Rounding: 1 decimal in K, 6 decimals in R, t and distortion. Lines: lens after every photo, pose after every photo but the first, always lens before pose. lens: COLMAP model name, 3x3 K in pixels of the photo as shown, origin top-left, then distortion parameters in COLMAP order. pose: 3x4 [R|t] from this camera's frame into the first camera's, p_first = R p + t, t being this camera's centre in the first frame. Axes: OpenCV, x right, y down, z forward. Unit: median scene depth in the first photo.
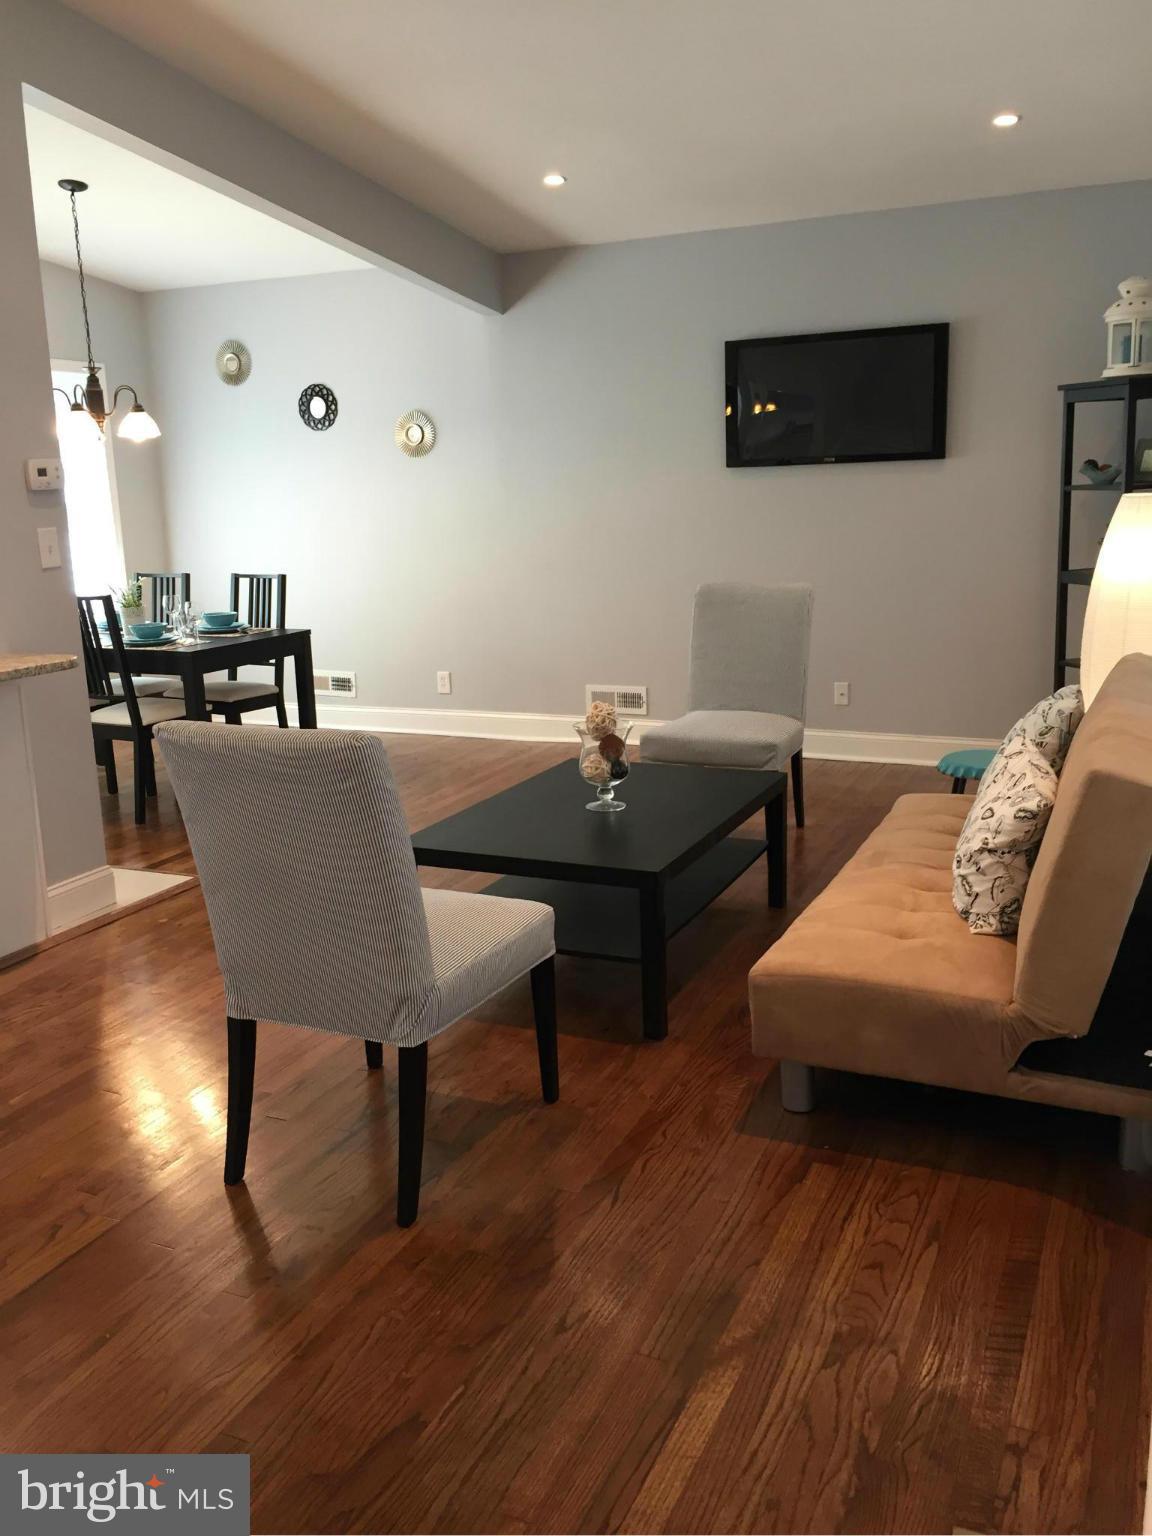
lens RADIAL K [[1321.8, 0, 576.0], [0, 1321.8, 768.0], [0, 0, 1]] dist [0.024173, -0.008146]
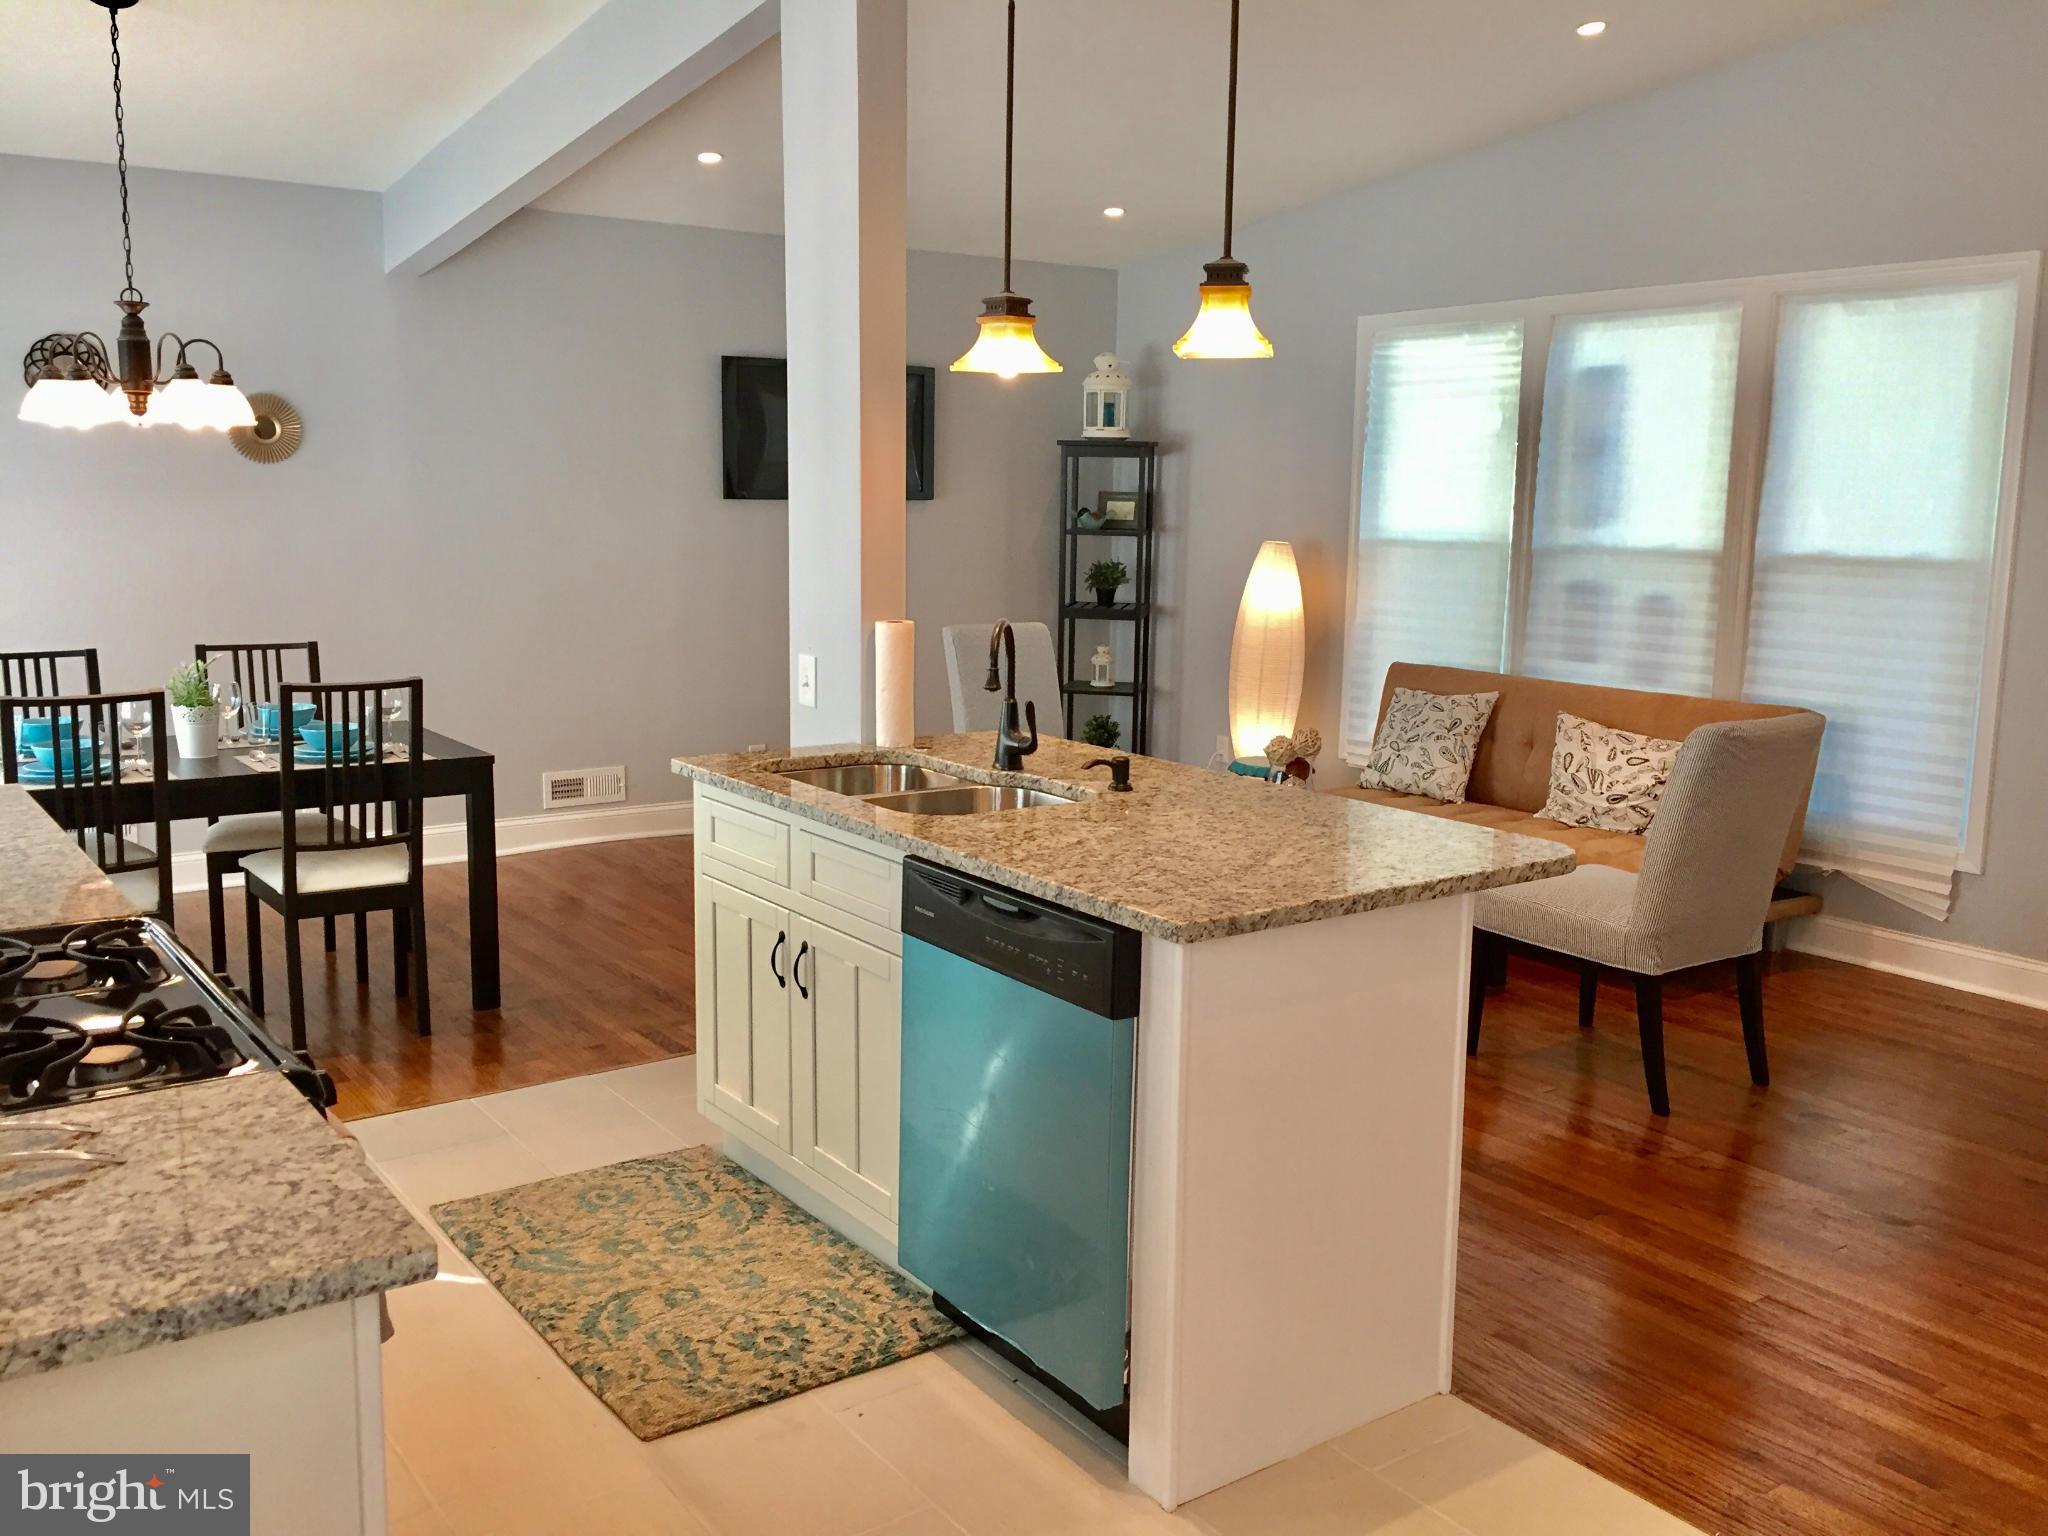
lens RADIAL K [[1762.5, 0, 1024.0], [0, 1762.5, 768.0], [0, 0, 1]] dist [0.024173, -0.008146]
pose [[0.492130, -0.102370, 0.864482, -0.837625], [0.155169, 0.987474, 0.028601, -0.060262], [-0.856581, 0.120066, 0.501850, 0.293150]]
